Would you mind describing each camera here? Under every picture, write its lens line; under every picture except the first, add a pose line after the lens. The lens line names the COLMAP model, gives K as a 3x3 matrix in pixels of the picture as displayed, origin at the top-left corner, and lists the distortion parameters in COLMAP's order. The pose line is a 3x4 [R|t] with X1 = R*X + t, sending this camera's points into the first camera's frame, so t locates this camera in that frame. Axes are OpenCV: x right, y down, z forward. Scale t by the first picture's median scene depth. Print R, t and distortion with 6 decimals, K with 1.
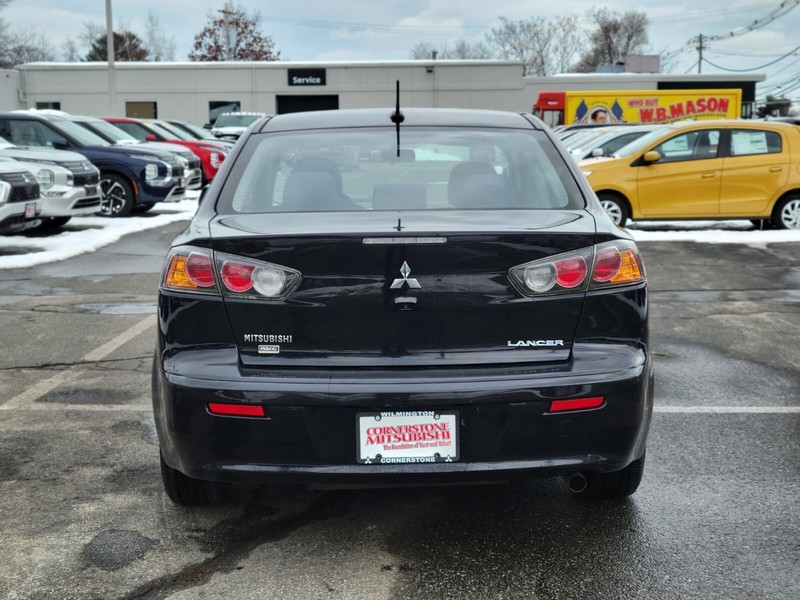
lens RADIAL K [[1181.8, 0, 413.2], [0, 1181.8, 303.2], [0, 0, 1]] dist [0.083913, -0.131786]
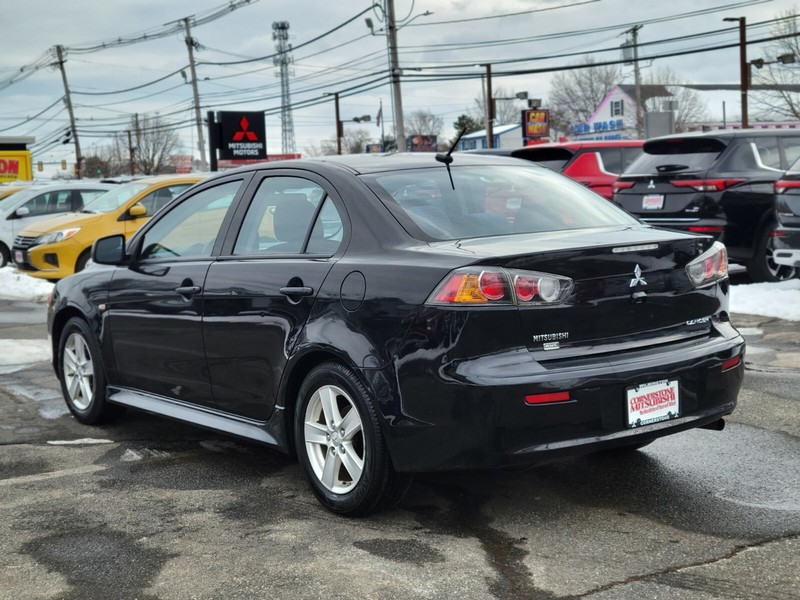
lens RADIAL K [[1181.8, 0, 413.2], [0, 1181.8, 303.2], [0, 0, 1]] dist [0.083913, -0.131786]
pose [[0.803768, -0.078308, 0.589767, -0.953999], [0.108997, 0.993904, -0.016580, 0.000532], [-0.584873, 0.077609, 0.807403, 0.113049]]
